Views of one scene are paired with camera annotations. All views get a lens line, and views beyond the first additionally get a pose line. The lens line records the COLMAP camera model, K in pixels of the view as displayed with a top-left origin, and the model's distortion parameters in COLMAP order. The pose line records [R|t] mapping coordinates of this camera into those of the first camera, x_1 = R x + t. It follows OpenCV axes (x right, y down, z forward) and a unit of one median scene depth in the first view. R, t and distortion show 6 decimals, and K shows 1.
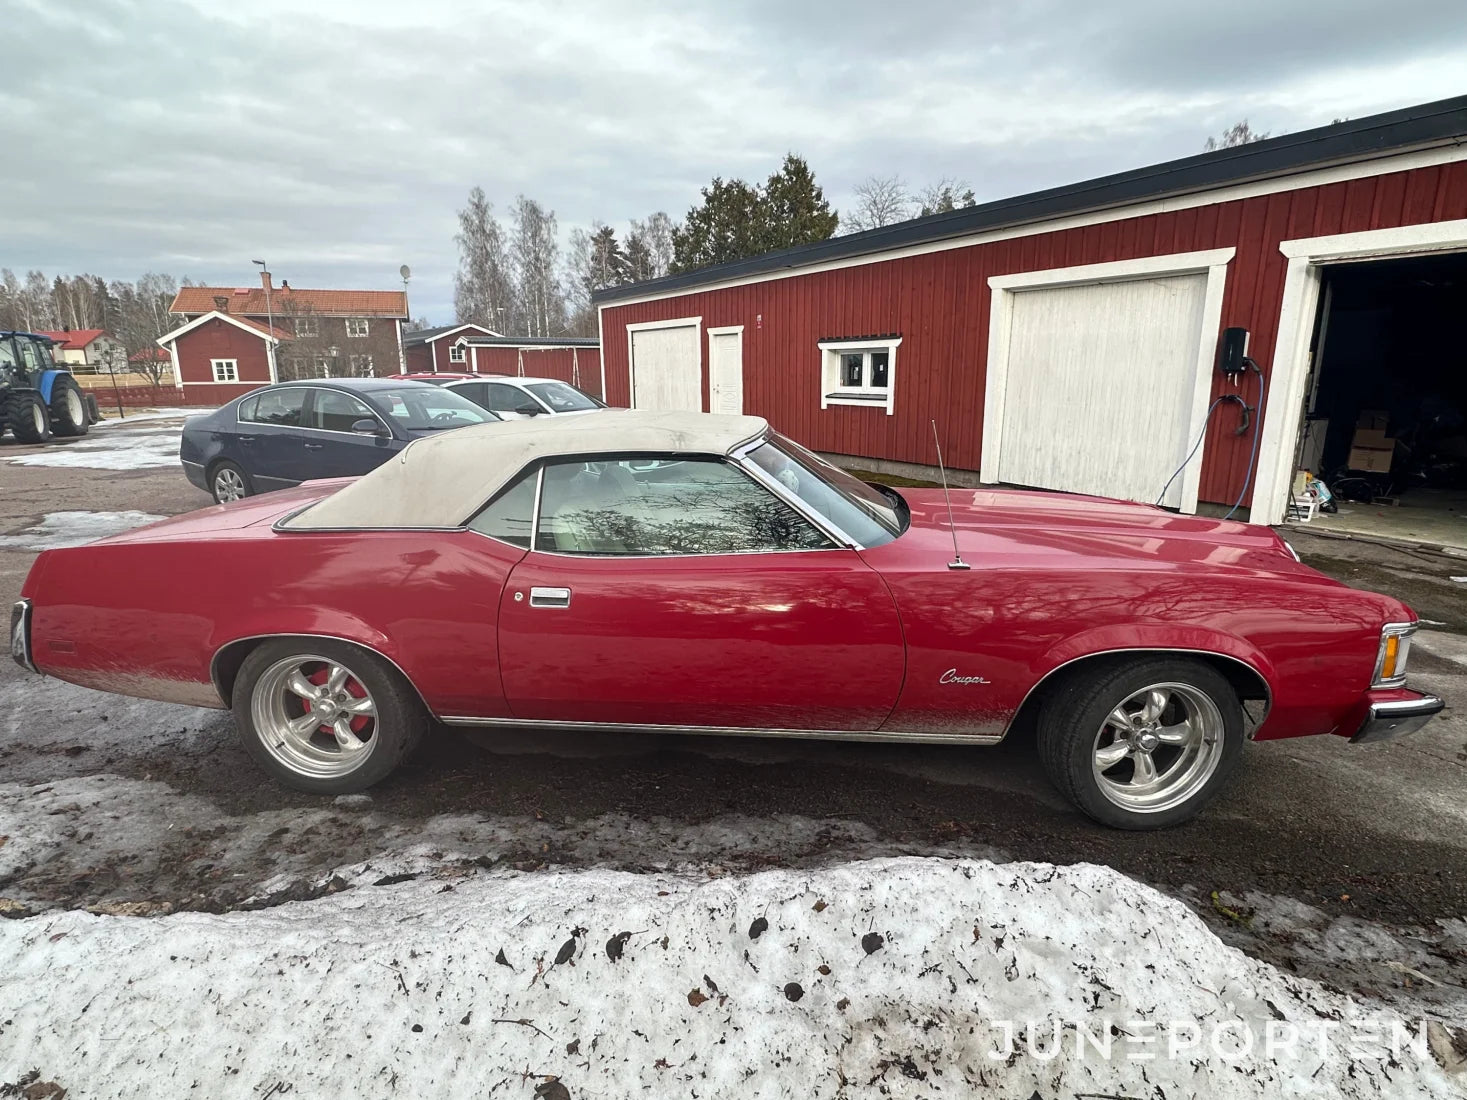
lens RADIAL K [[819.4, 0, 691.5], [0, 819.4, 597.4], [0, 0, 1]] dist [0.001834, -0.003324]
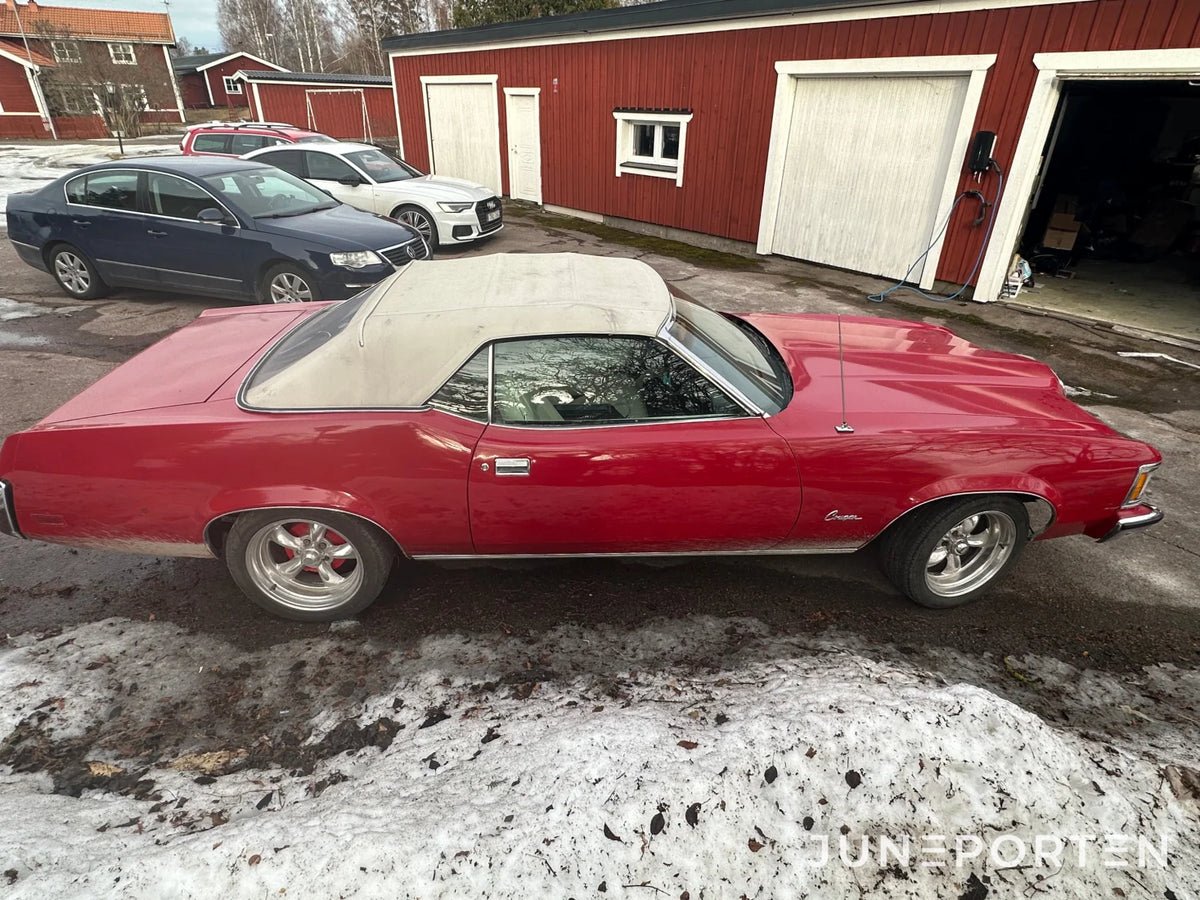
lens RADIAL K [[670.2, 0, 570.3], [0, 670.2, 496.4], [0, 0, 1]] dist [0.001834, -0.003324]
pose [[0.988356, -0.066023, 0.137087, -0.217543], [0.026846, 0.962487, 0.269995, -0.209937], [-0.149770, -0.263171, 0.953053, 0.052200]]
